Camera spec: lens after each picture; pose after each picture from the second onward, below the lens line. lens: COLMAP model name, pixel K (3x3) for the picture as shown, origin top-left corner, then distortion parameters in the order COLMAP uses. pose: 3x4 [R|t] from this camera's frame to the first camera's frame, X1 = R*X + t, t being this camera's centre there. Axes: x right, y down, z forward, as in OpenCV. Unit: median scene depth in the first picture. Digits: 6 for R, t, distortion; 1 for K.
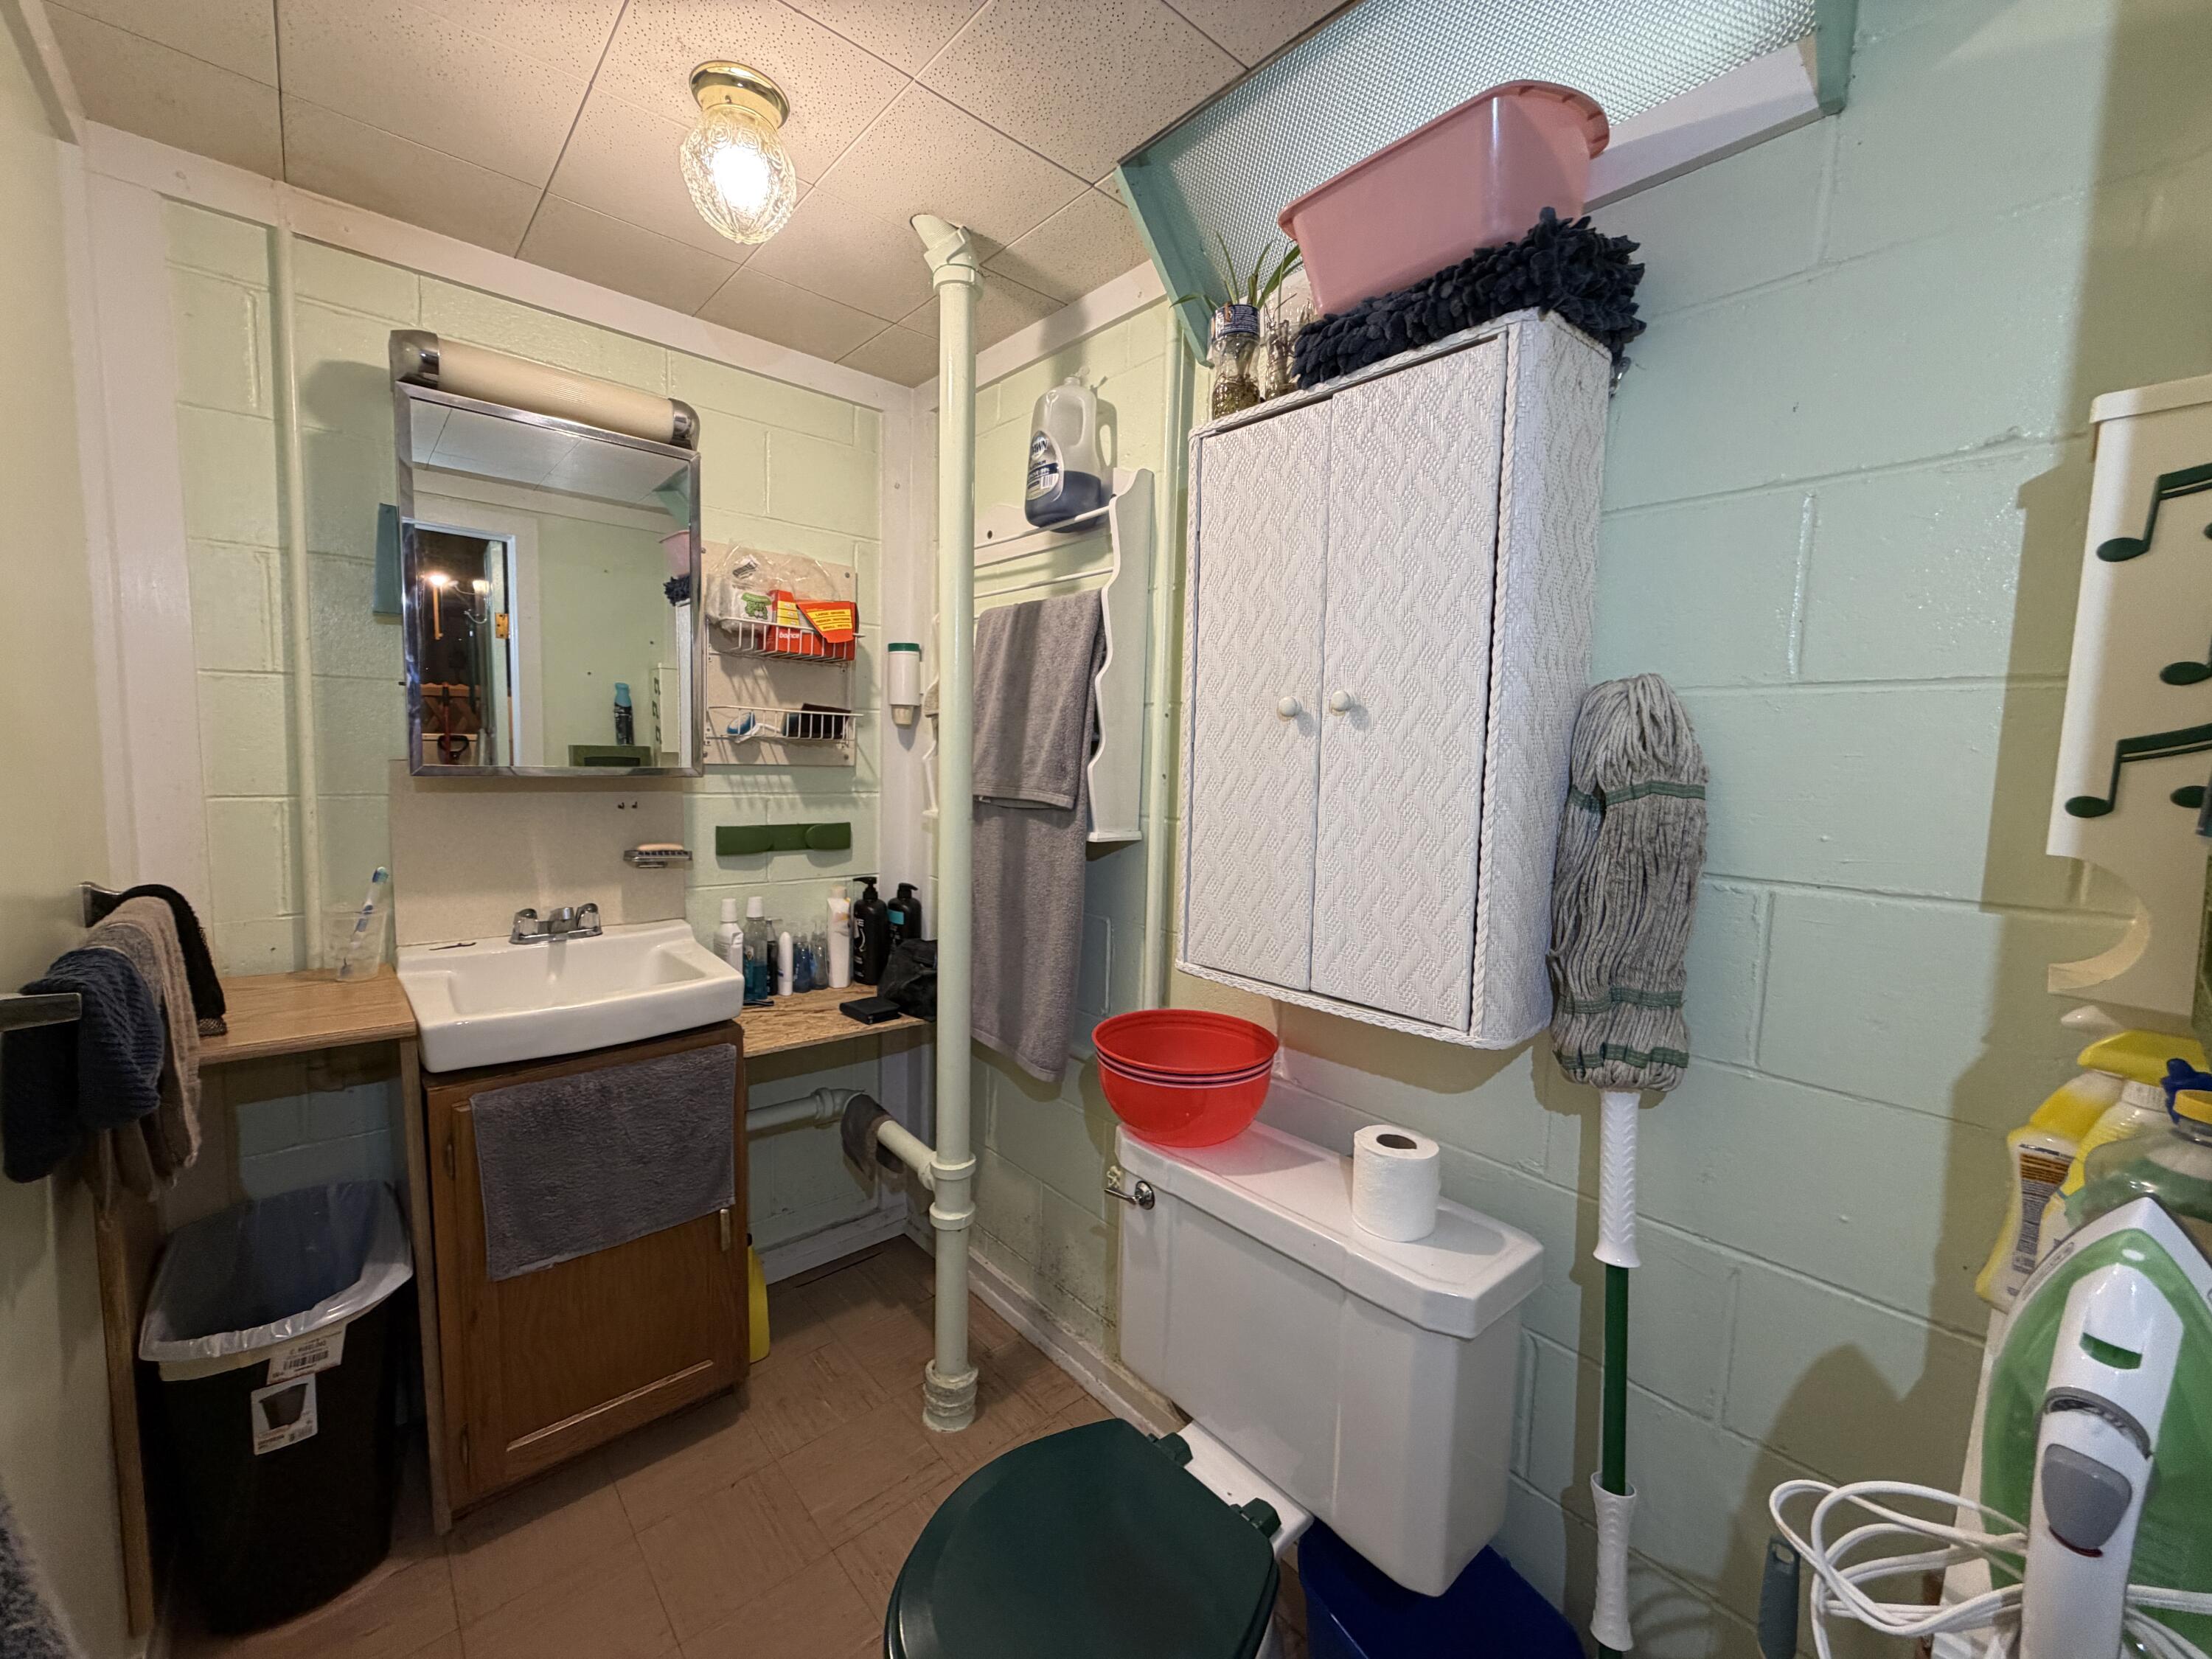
lens RADIAL K [[885.7, 0, 1103.1], [0, 885.7, 823.8], [0, 0, 1]] dist [-0.001280, 0.000265]
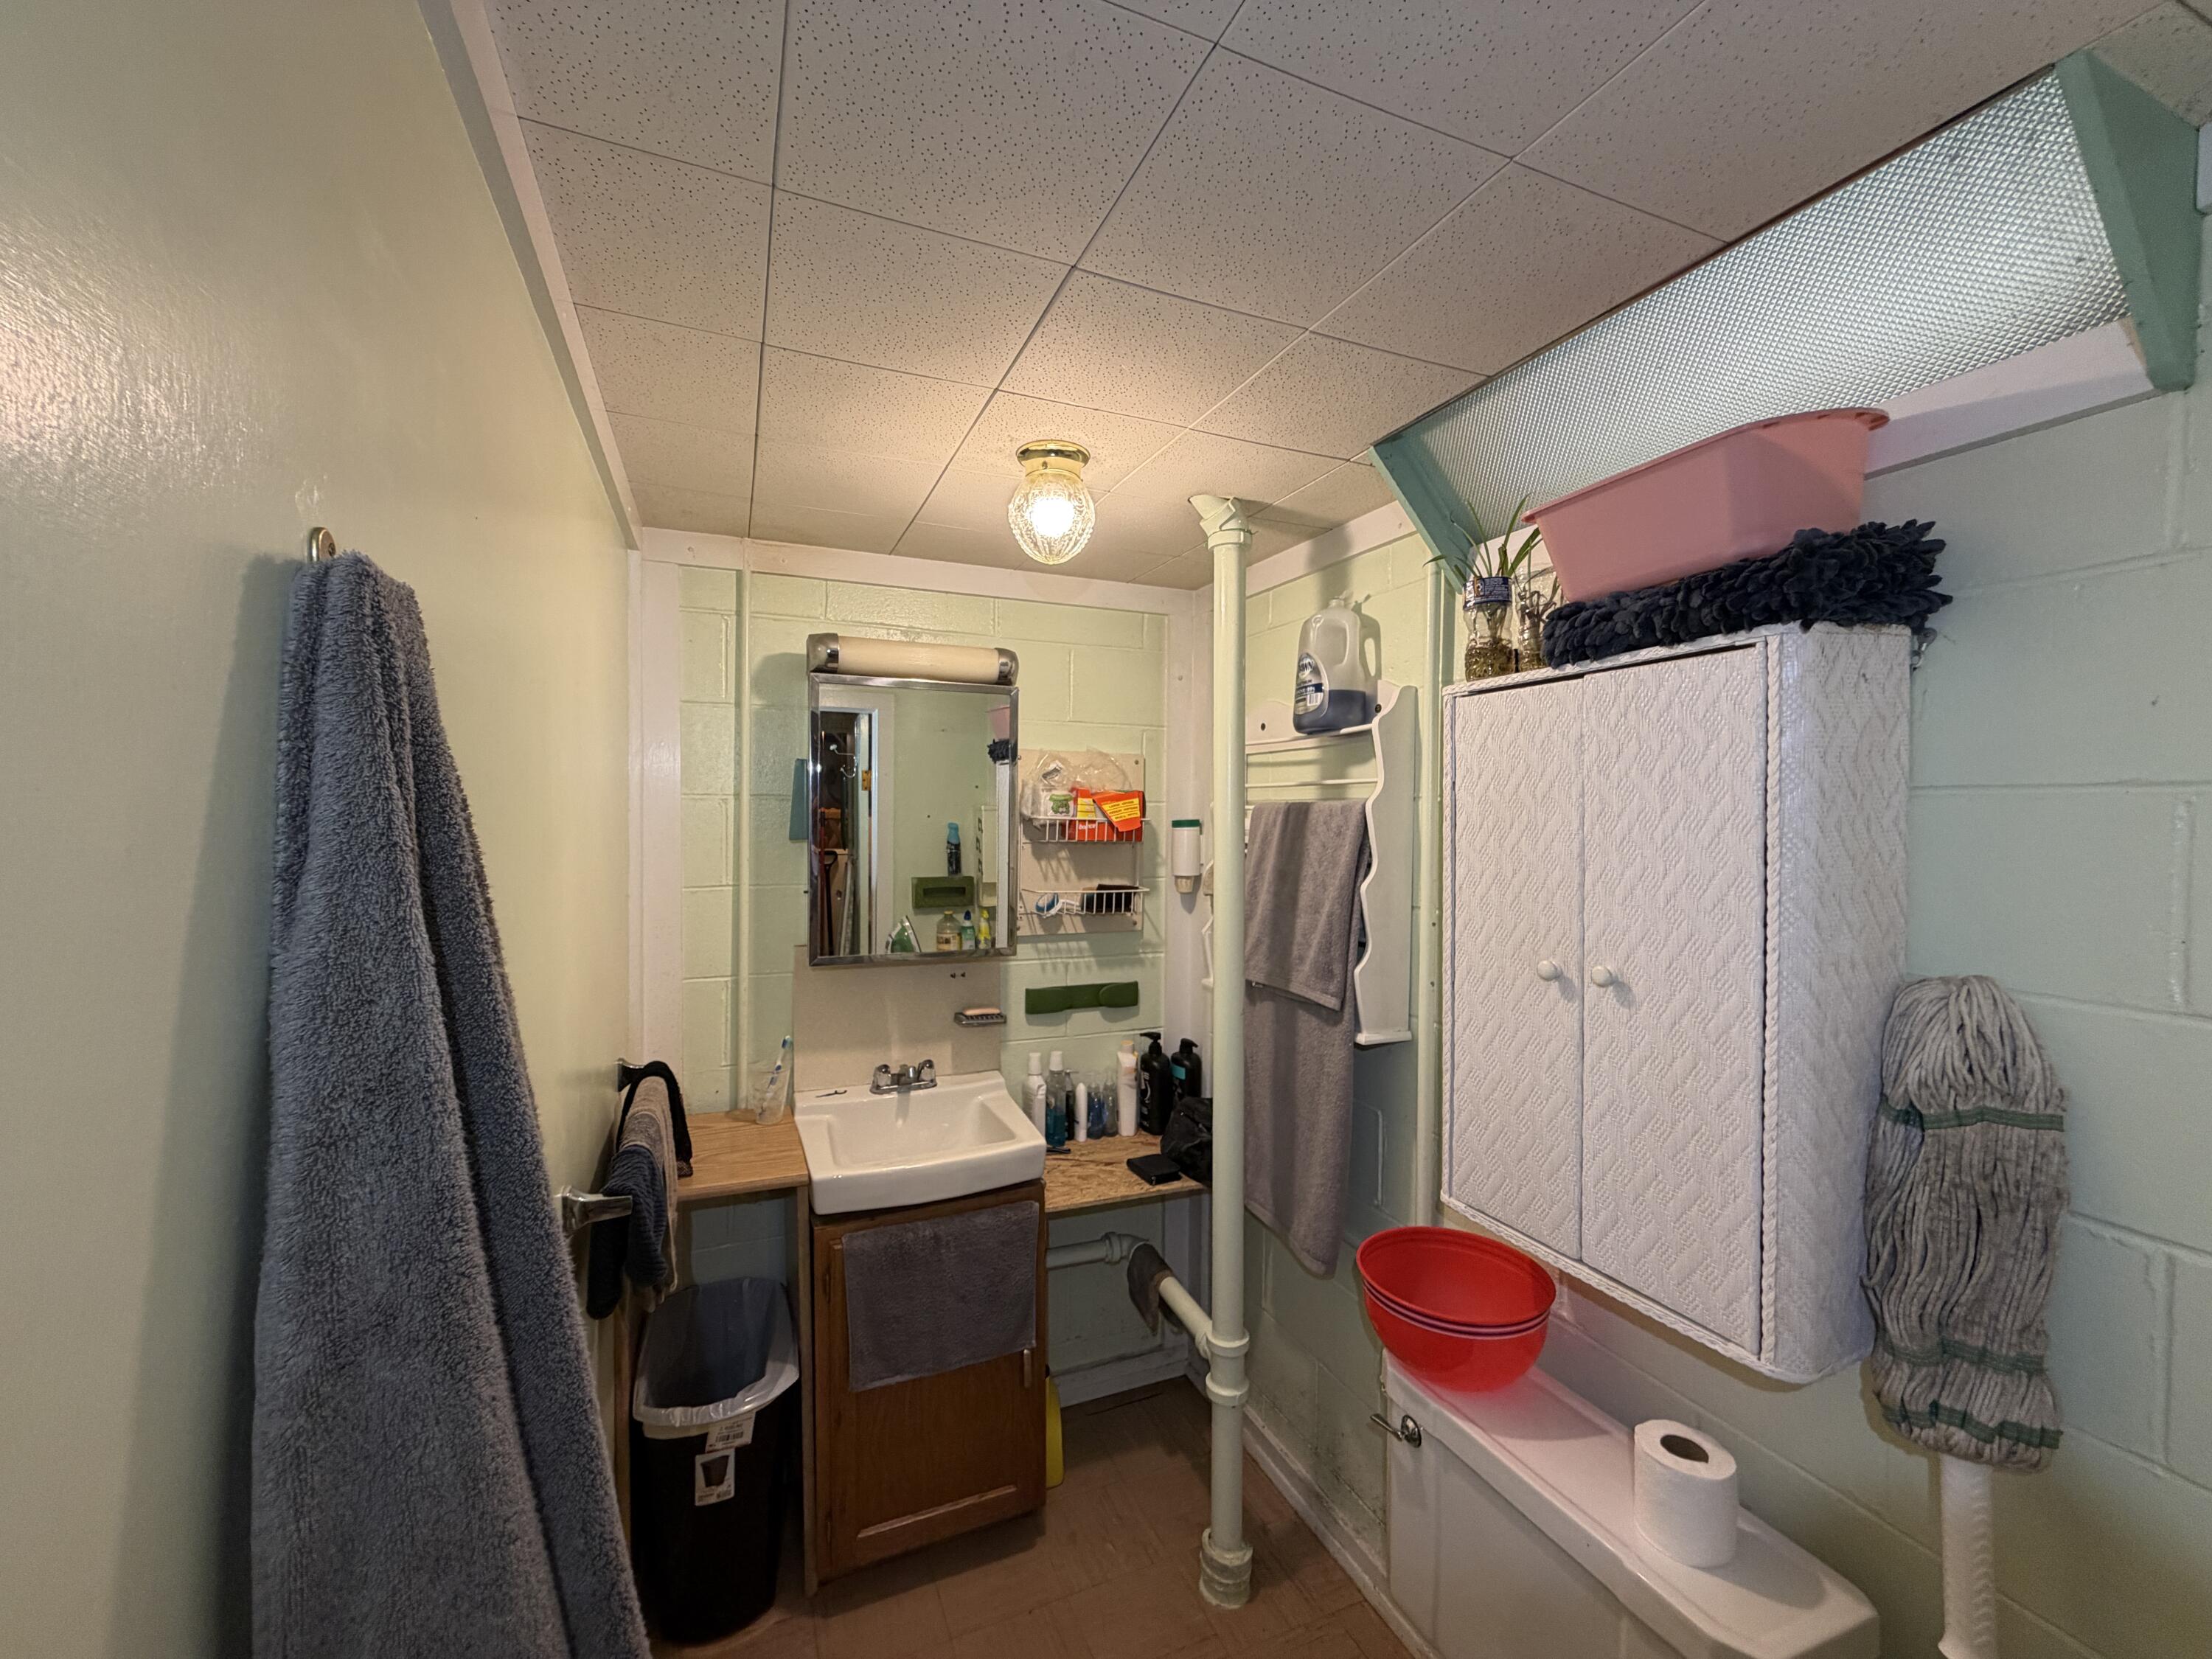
lens RADIAL K [[885.7, 0, 1101.7], [0, 885.7, 828.5], [0, 0, 1]] dist [-0.001280, 0.000265]
pose [[0.947252, -0.014516, -0.320161, 0.044261], [-0.009608, 0.997238, -0.073642, -0.181458], [0.320346, 0.072834, 0.944496, -0.111523]]
